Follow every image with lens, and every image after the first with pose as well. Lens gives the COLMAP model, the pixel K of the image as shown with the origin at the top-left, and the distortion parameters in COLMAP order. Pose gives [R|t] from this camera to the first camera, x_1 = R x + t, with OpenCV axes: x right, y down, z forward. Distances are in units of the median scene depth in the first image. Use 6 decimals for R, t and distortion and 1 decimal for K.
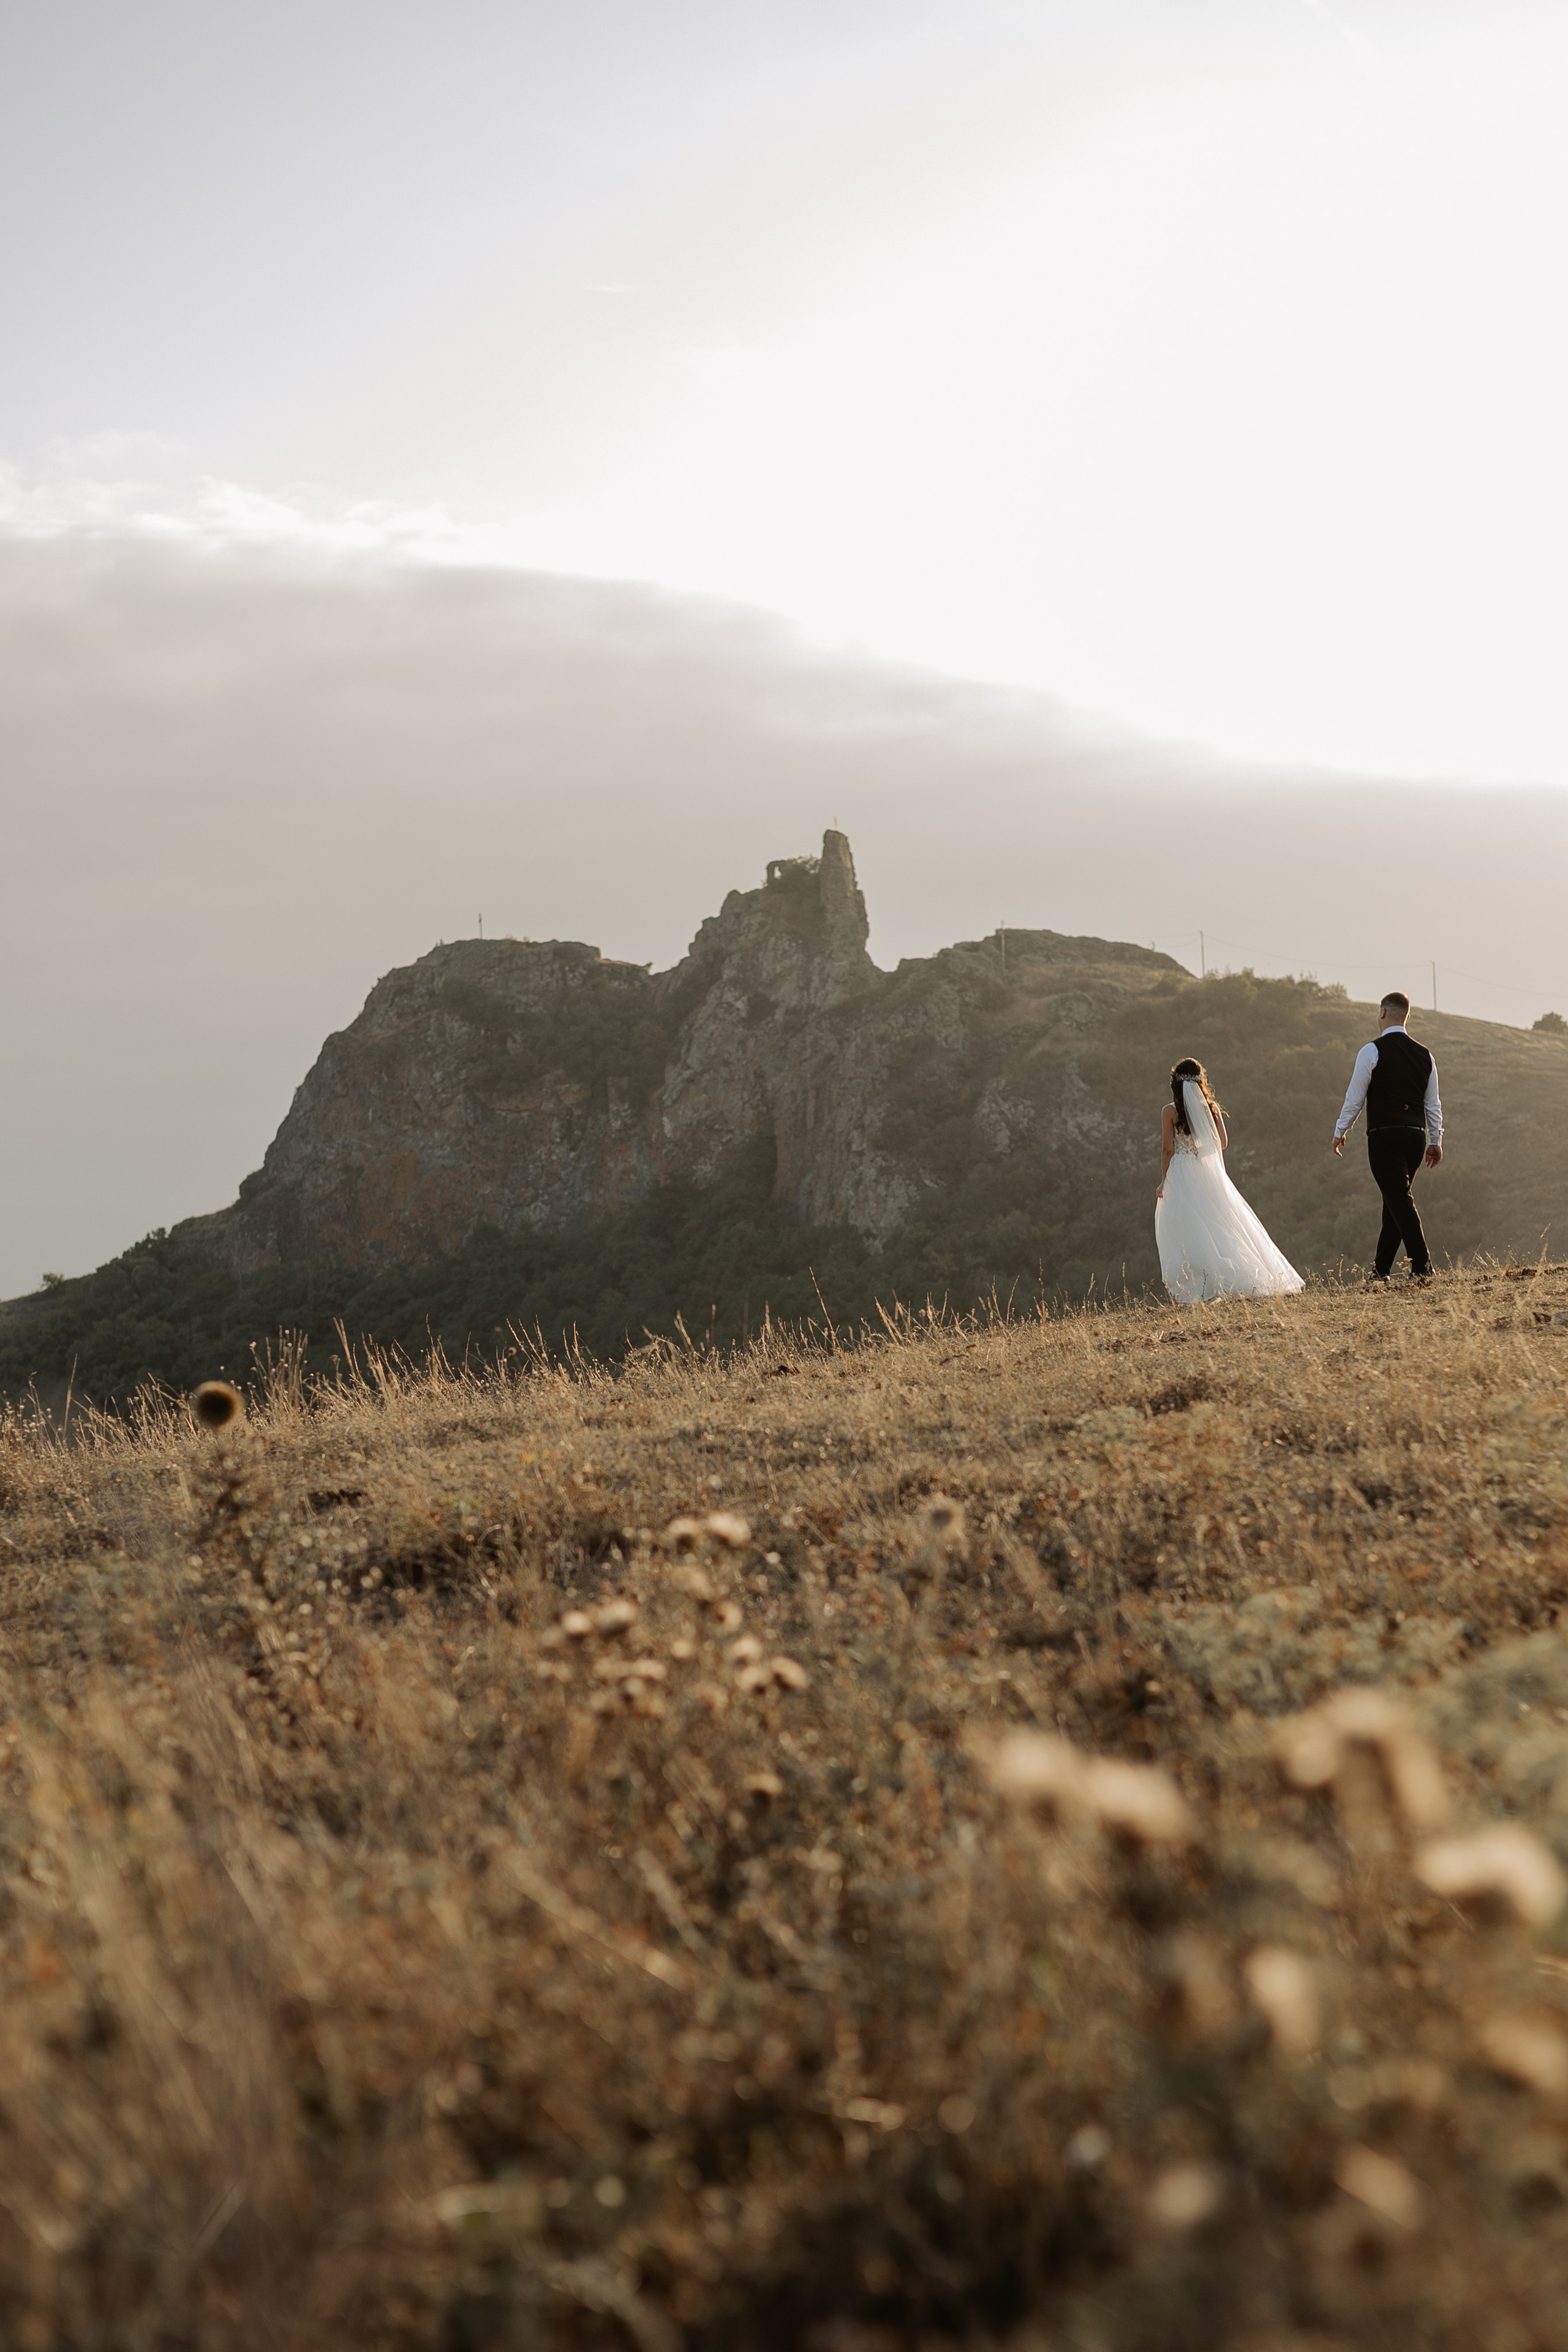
lens RADIAL K [[3236.9, 0, 783.2], [0, 3236.9, 1181.8], [0, 0, 1]] dist [-0.016521, 0.000000]
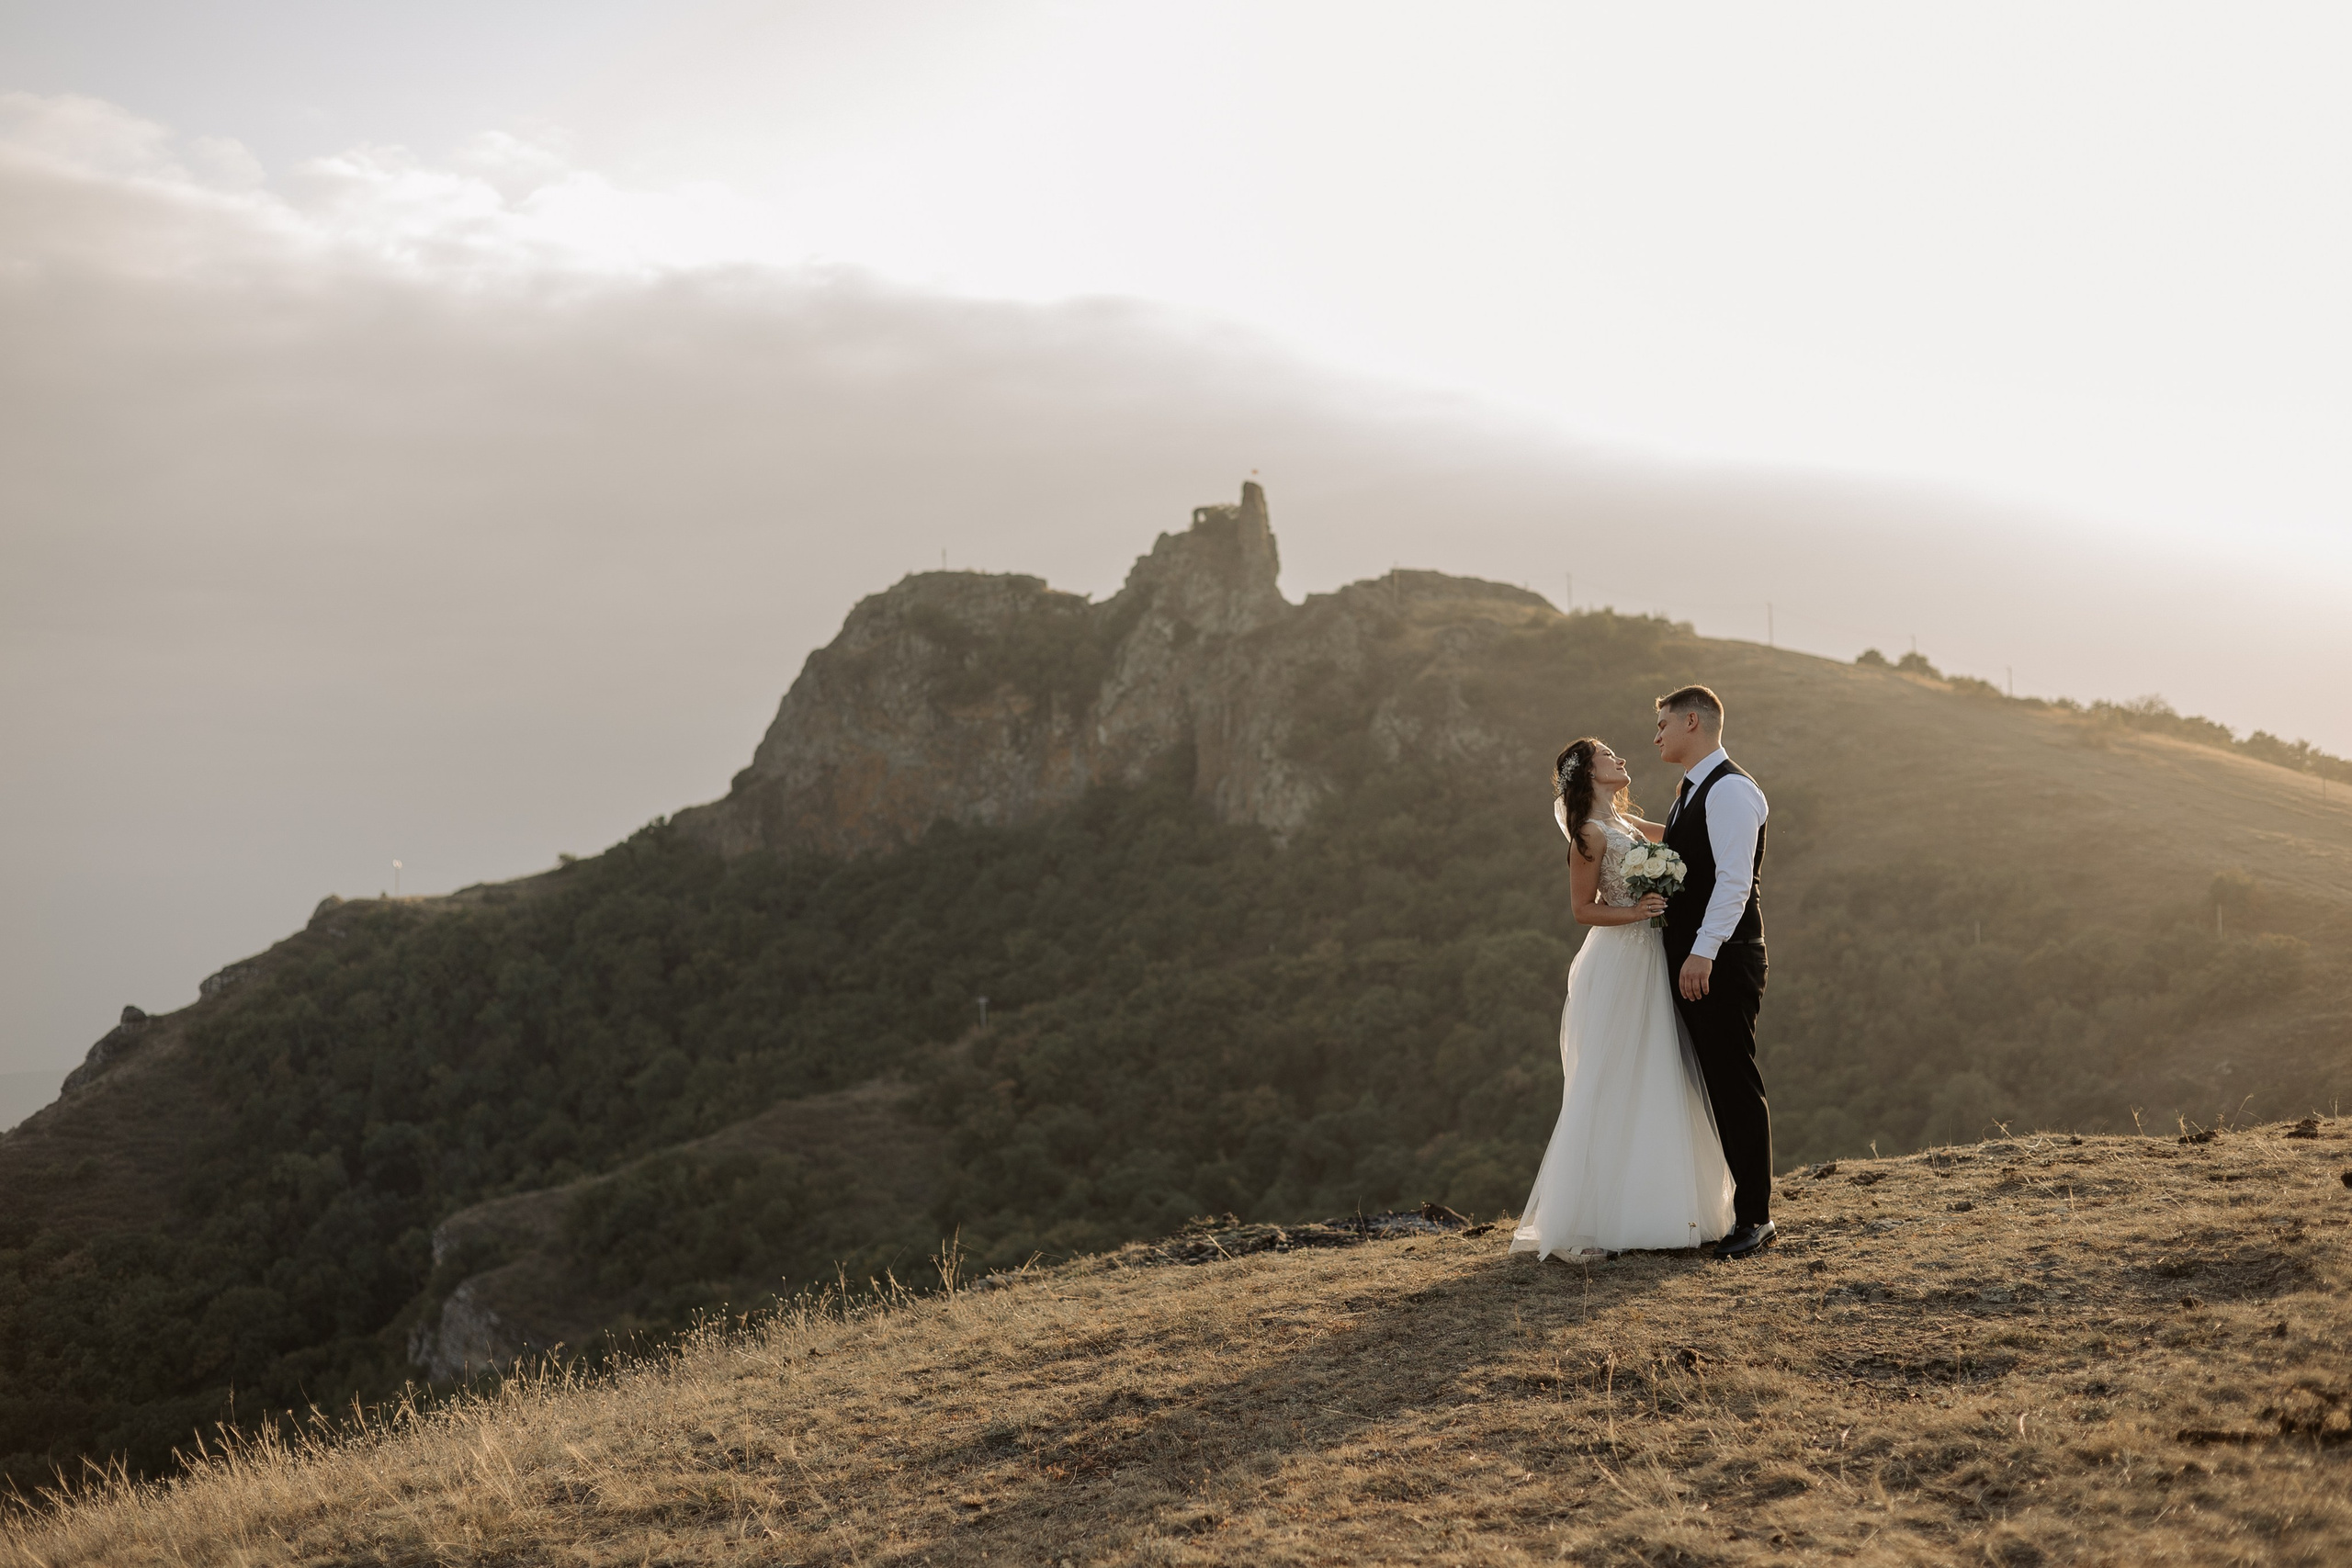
lens RADIAL K [[3236.6, 0, 1194.7], [0, 3236.6, 790.8], [0, 0, 1]] dist [-0.016521, 0.000000]
pose [[0.999852, 0.017199, -0.000427, -0.002052], [-0.017199, 0.999852, 0.000249, 0.001918], [0.000431, -0.000242, 1.000000, -0.151930]]
